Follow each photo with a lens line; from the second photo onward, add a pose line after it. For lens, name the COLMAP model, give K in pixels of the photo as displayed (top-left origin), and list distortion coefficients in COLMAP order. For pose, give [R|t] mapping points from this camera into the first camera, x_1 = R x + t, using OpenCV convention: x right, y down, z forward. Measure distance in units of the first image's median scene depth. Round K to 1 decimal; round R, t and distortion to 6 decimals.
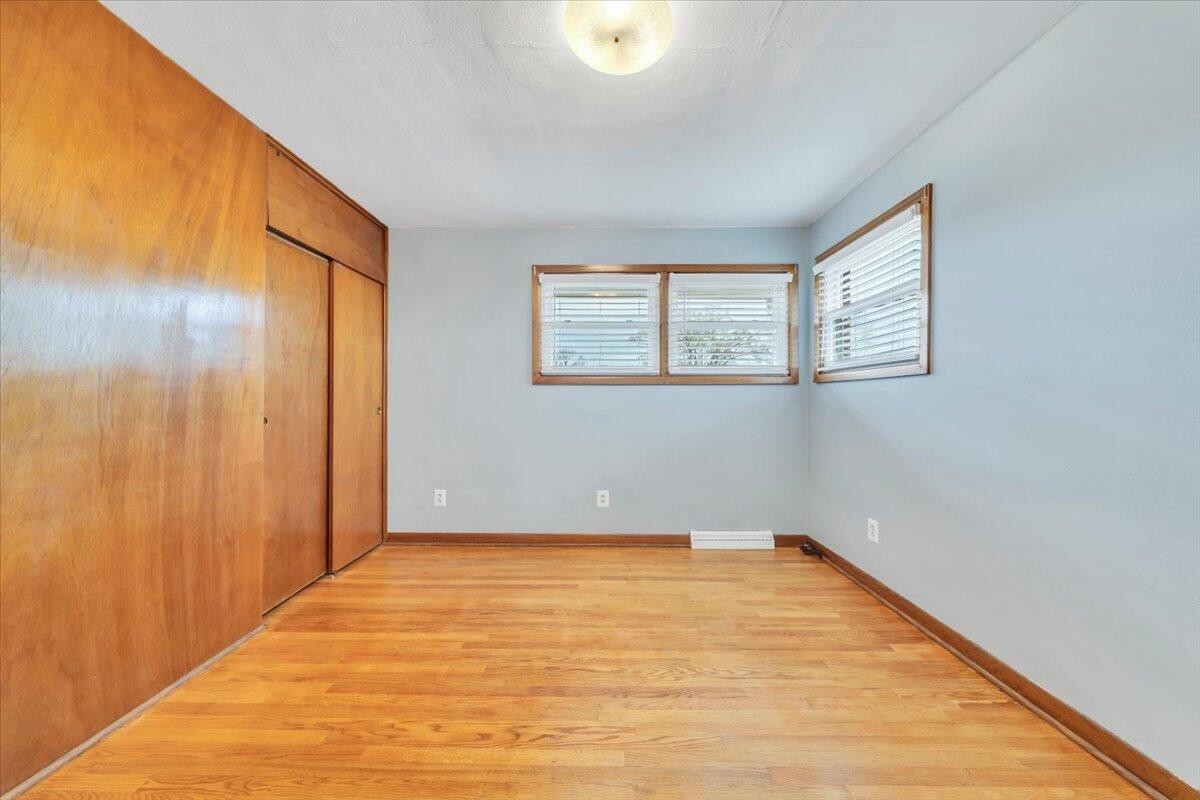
lens RADIAL K [[440.0, 0, 600.0], [0, 440.0, 400.0], [0, 0, 1]] dist [-0.002093, -0.000348]
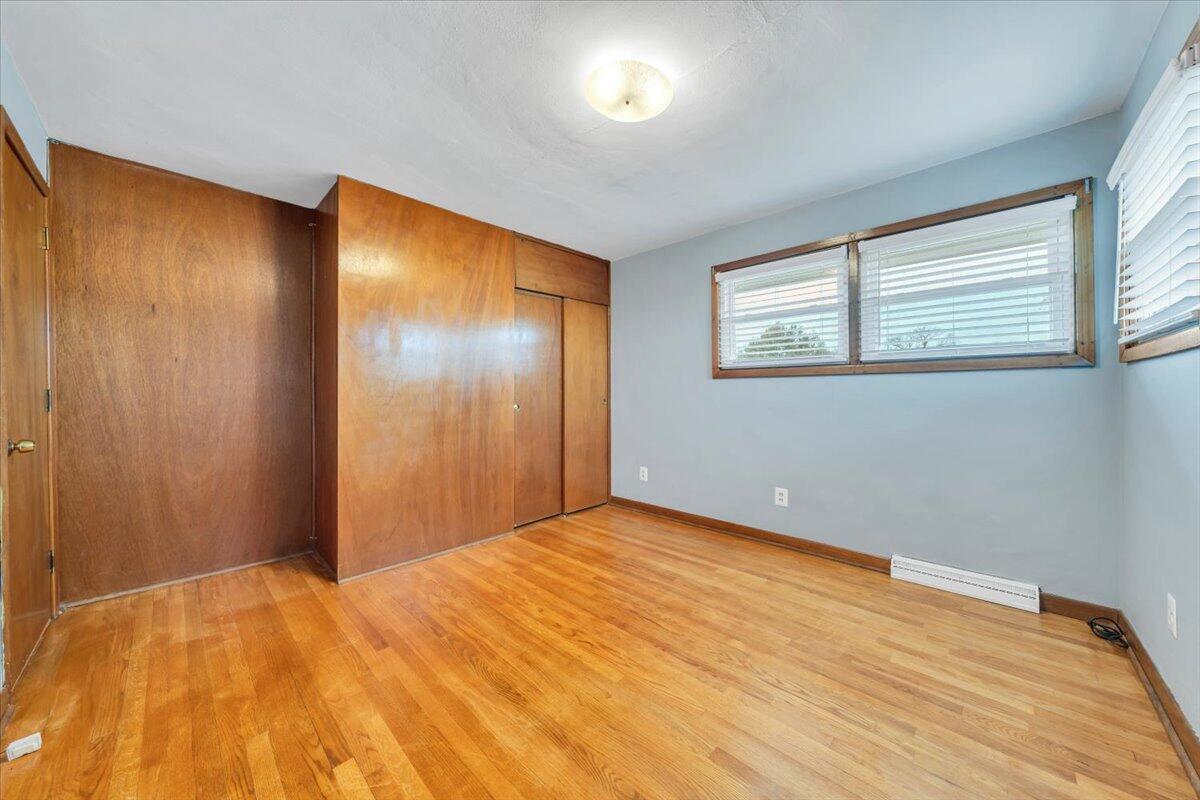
lens RADIAL K [[474.5, 0, 599.0], [0, 474.5, 391.7], [0, 0, 1]] dist [-0.001116, -0.000446]
pose [[0.683462, -0.005987, -0.729961, 0.672934], [0.004761, 0.999982, -0.003744, -0.000422], [0.729970, -0.000917, 0.683478, 0.020033]]
